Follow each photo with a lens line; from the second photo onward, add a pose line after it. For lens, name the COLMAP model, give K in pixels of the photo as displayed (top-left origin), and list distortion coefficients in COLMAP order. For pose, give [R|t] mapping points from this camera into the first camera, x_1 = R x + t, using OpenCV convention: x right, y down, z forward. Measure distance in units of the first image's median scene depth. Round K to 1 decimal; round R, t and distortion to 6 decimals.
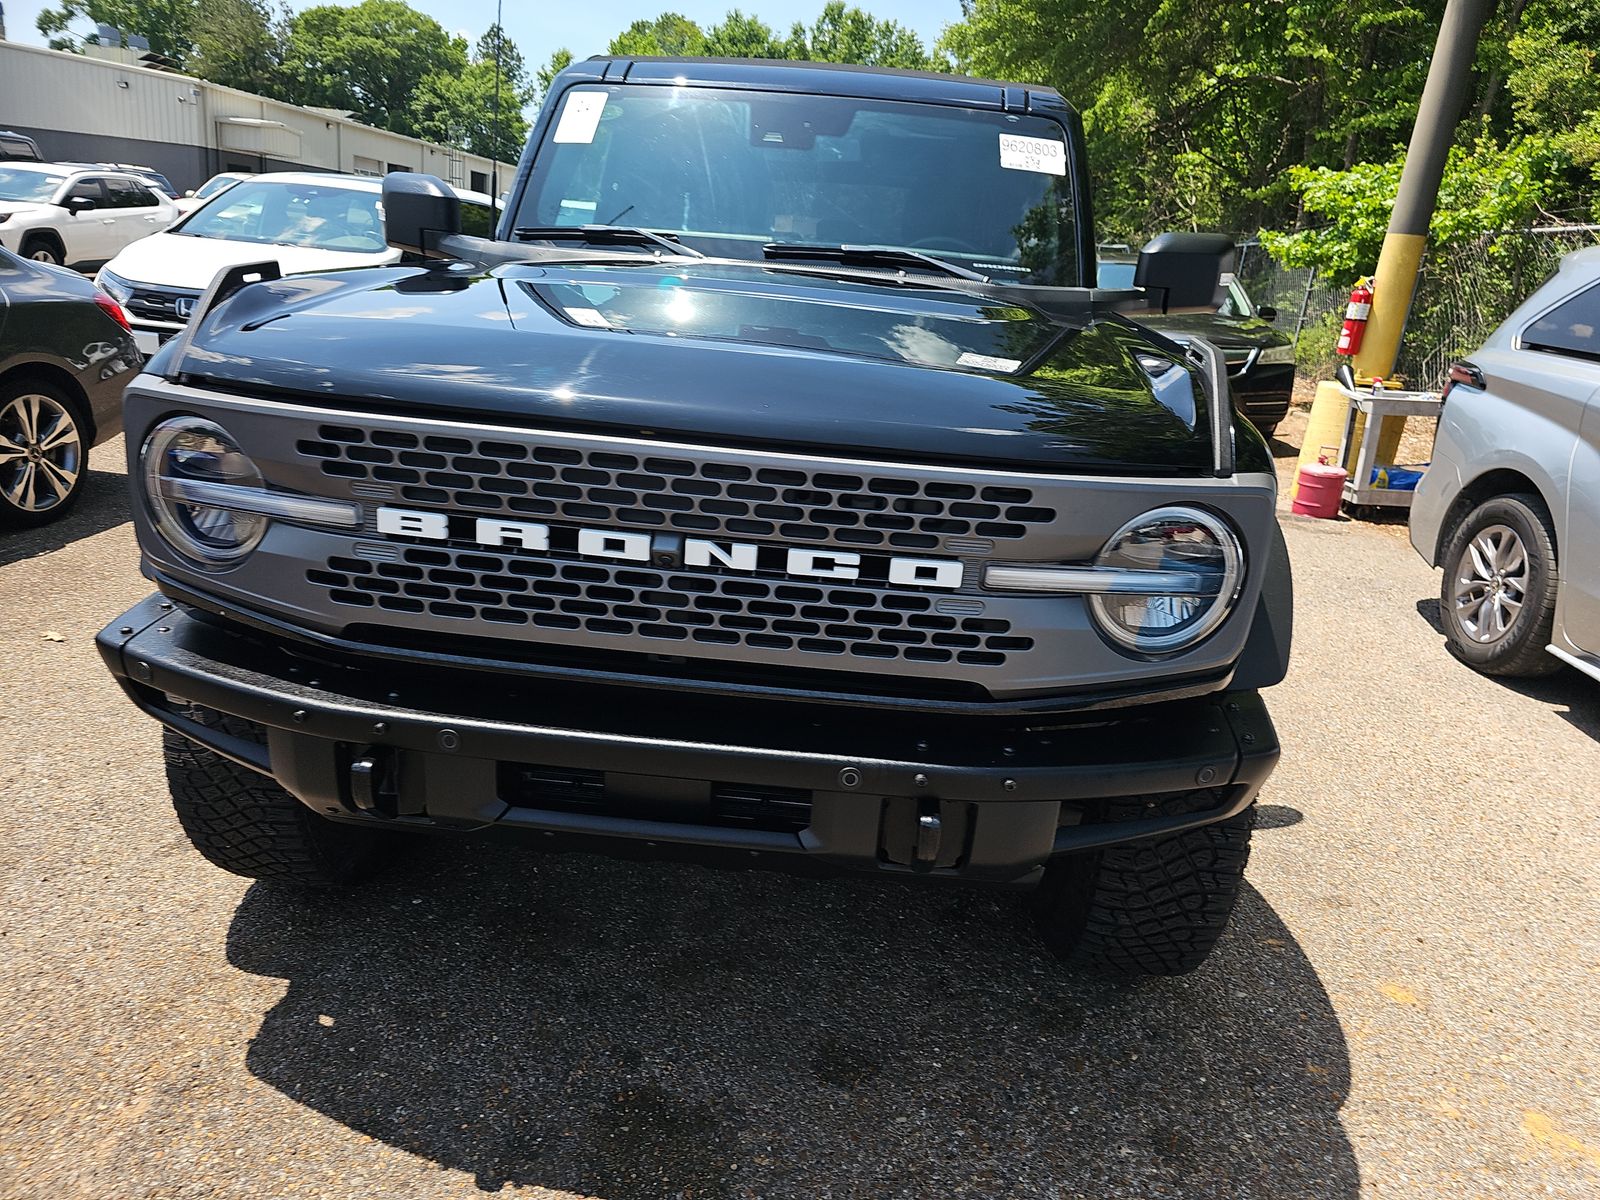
lens RADIAL K [[1060.2, 0, 806.8], [0, 1060.2, 627.2], [0, 0, 1]] dist [0.044769, -0.035356]
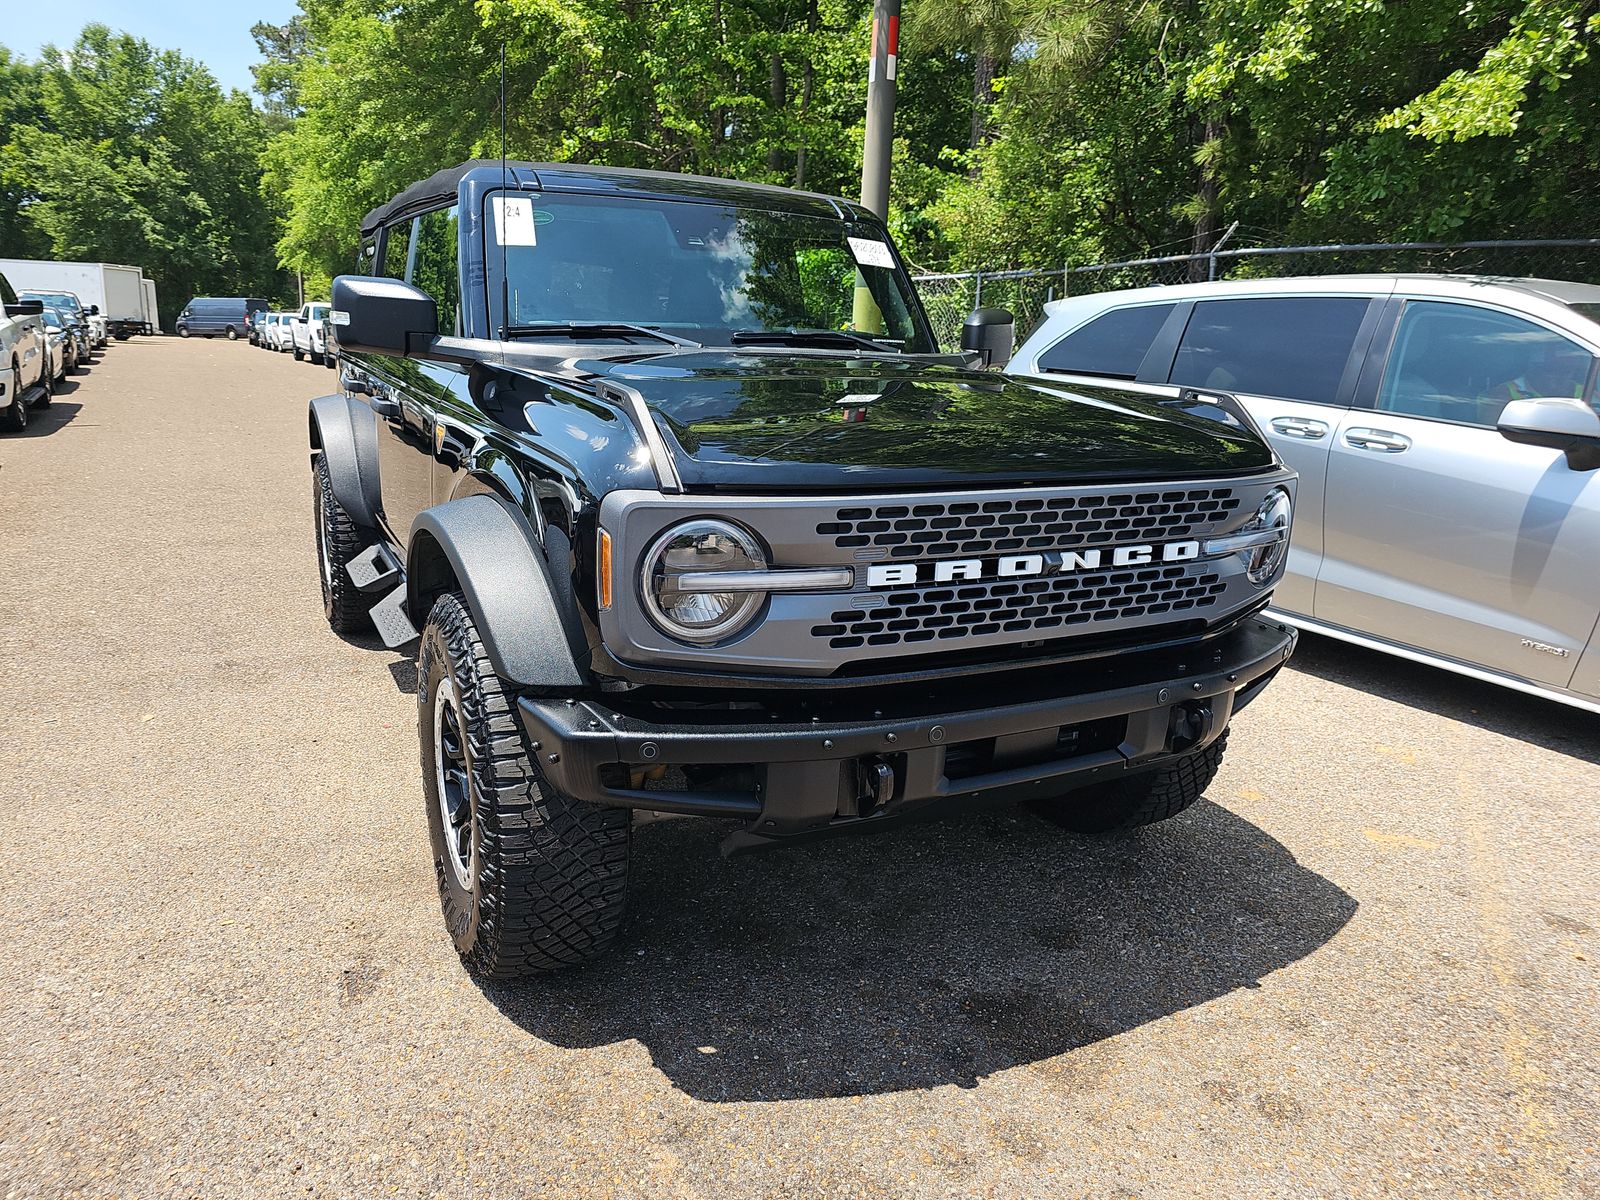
lens RADIAL K [[1060.2, 0, 794.4], [0, 1060.2, 611.9], [0, 0, 1]] dist [0.044769, -0.035356]
pose [[0.851102, -0.177598, 0.494048, -1.118021], [0.201238, 0.979527, 0.005441, -0.084521], [-0.484900, 0.094790, 0.869418, -0.055896]]
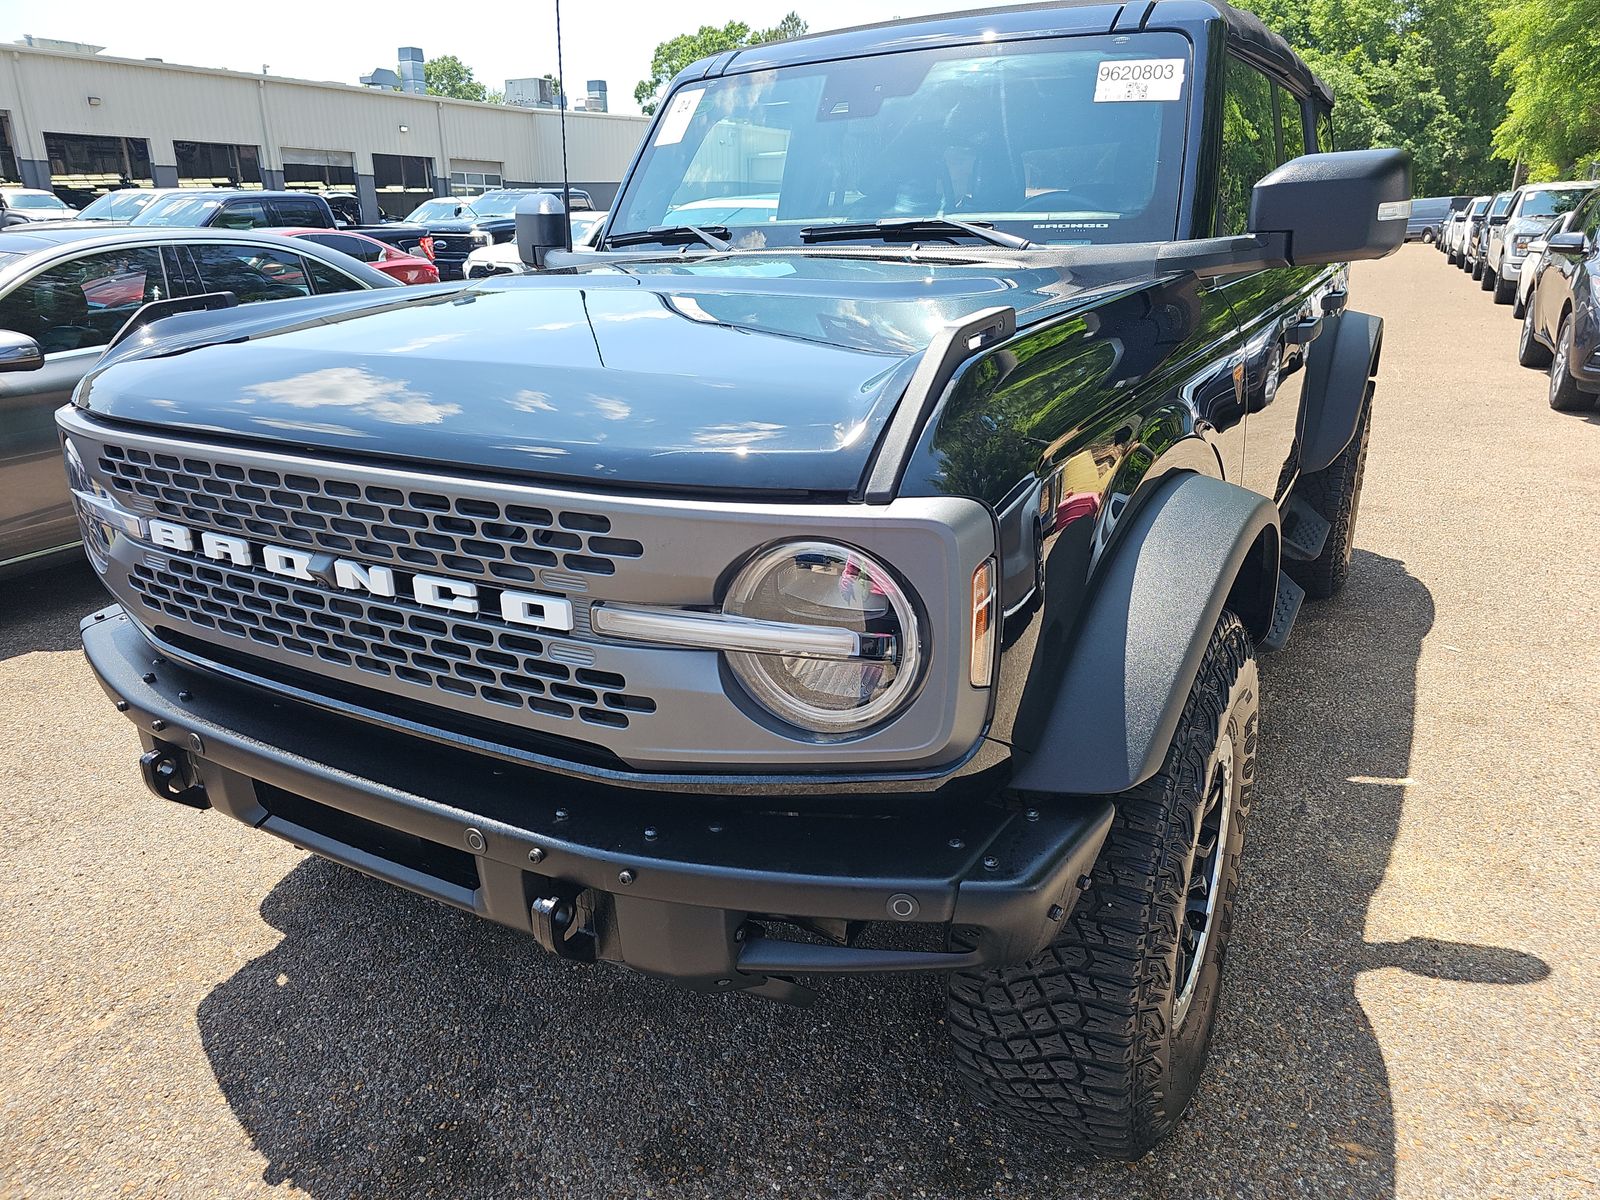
lens RADIAL K [[1060.2, 0, 811.7], [0, 1060.2, 602.7], [0, 0, 1]] dist [0.044769, -0.035356]
pose [[0.895133, 0.055691, -0.442306, 0.672442], [-0.060544, 0.998161, 0.003151, -0.072180], [0.441668, 0.023958, 0.896858, 0.332532]]
